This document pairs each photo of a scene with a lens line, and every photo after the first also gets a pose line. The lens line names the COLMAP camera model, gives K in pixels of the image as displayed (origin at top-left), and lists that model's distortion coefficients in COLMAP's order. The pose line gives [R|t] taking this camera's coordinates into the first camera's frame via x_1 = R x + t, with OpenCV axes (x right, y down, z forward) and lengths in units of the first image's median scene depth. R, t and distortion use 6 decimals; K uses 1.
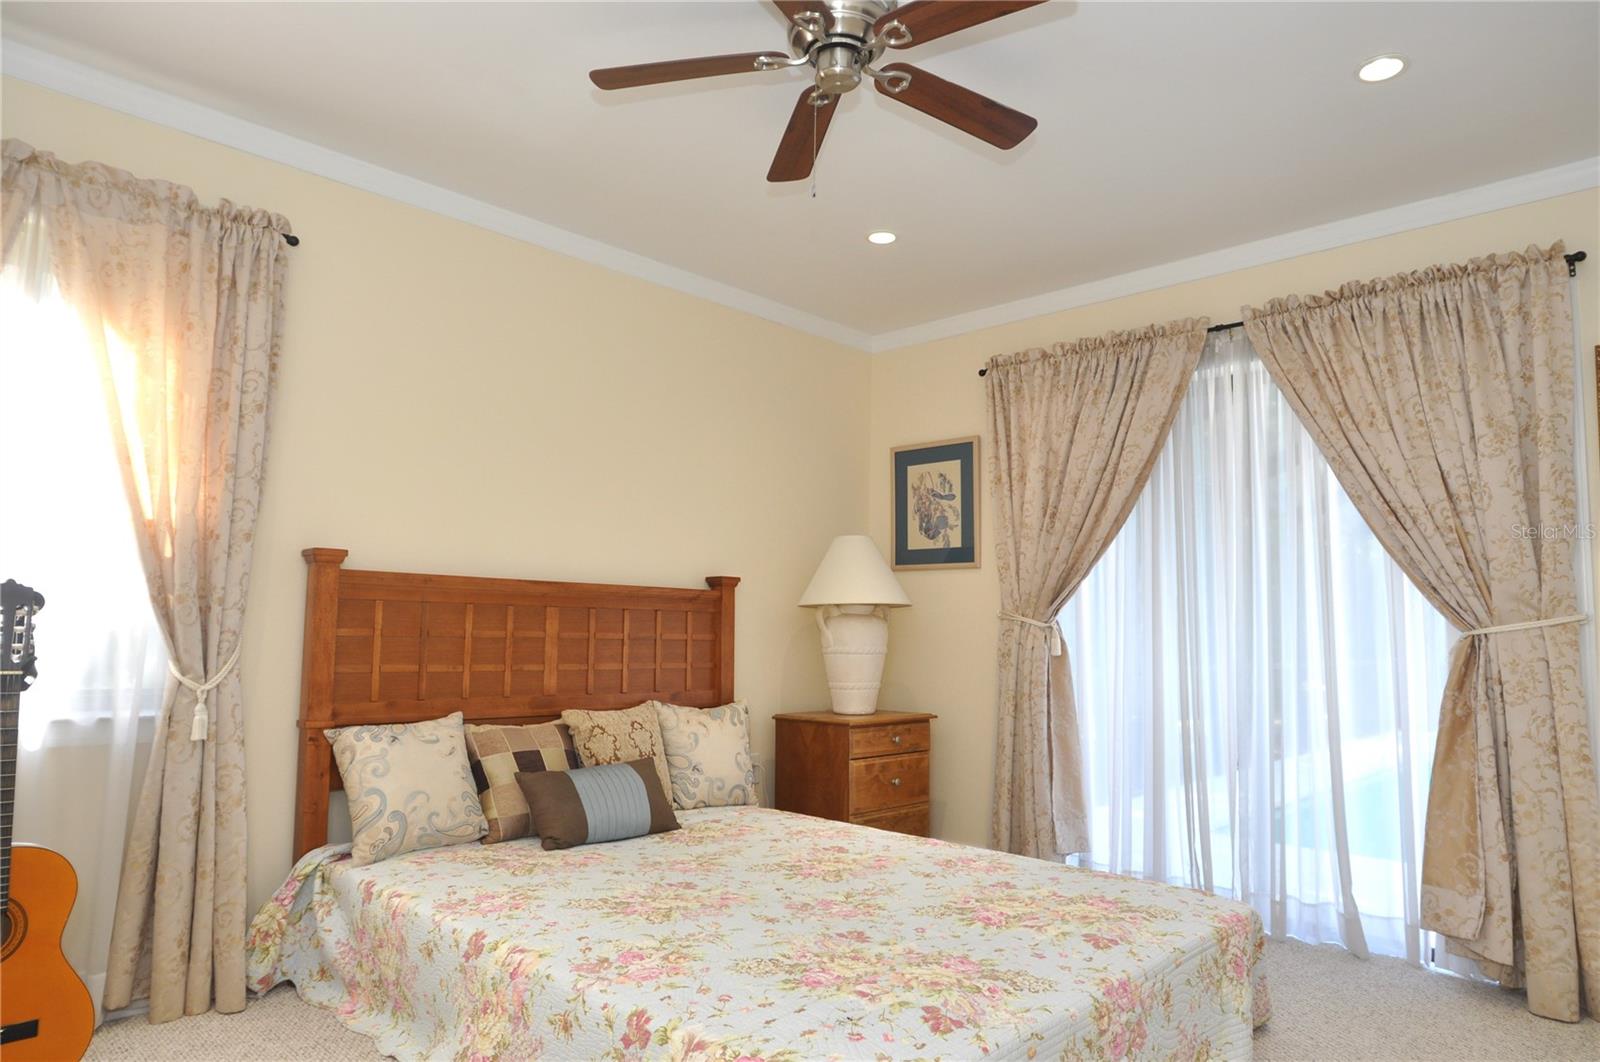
lens RADIAL K [[996.8, 0, 806.6], [0, 996.8, 528.3], [0, 0, 1]] dist [-0.060888, 0.038469]
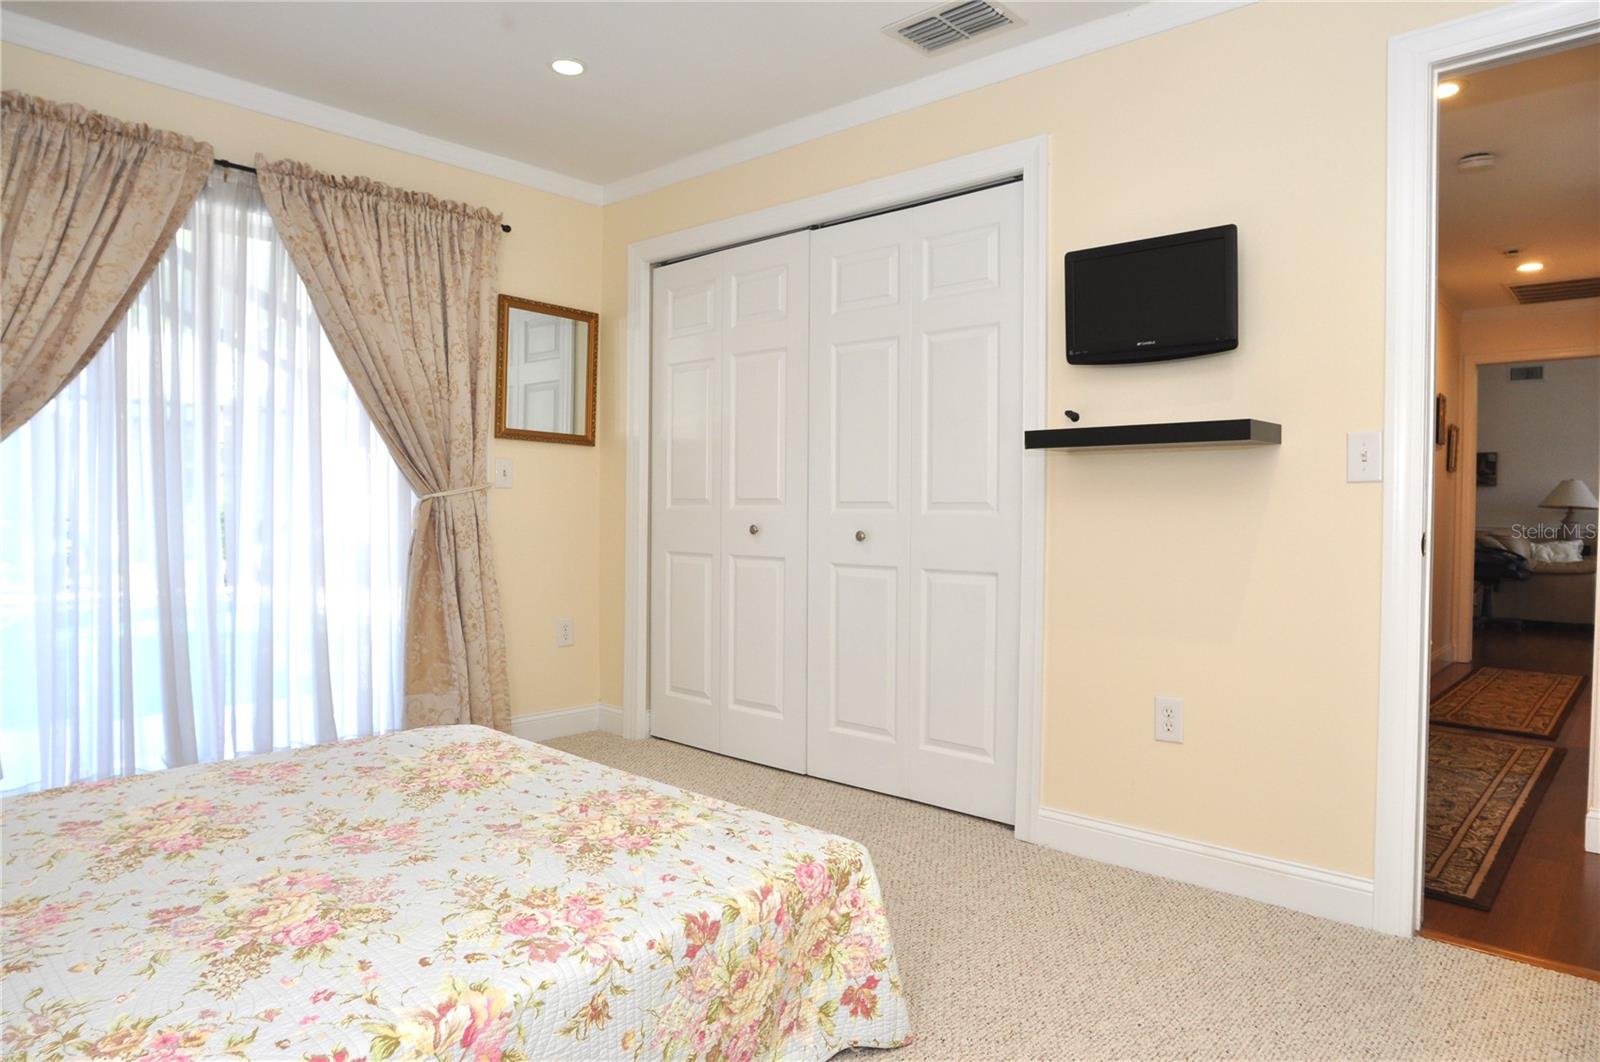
lens RADIAL K [[996.8, 0, 806.6], [0, 996.8, 528.3], [0, 0, 1]] dist [-0.060888, 0.038469]
pose [[-0.049107, -0.040480, 0.997973, -0.650585], [-0.111450, 0.993160, 0.034801, 0.051390], [-0.992556, -0.109515, -0.053283, 0.588502]]
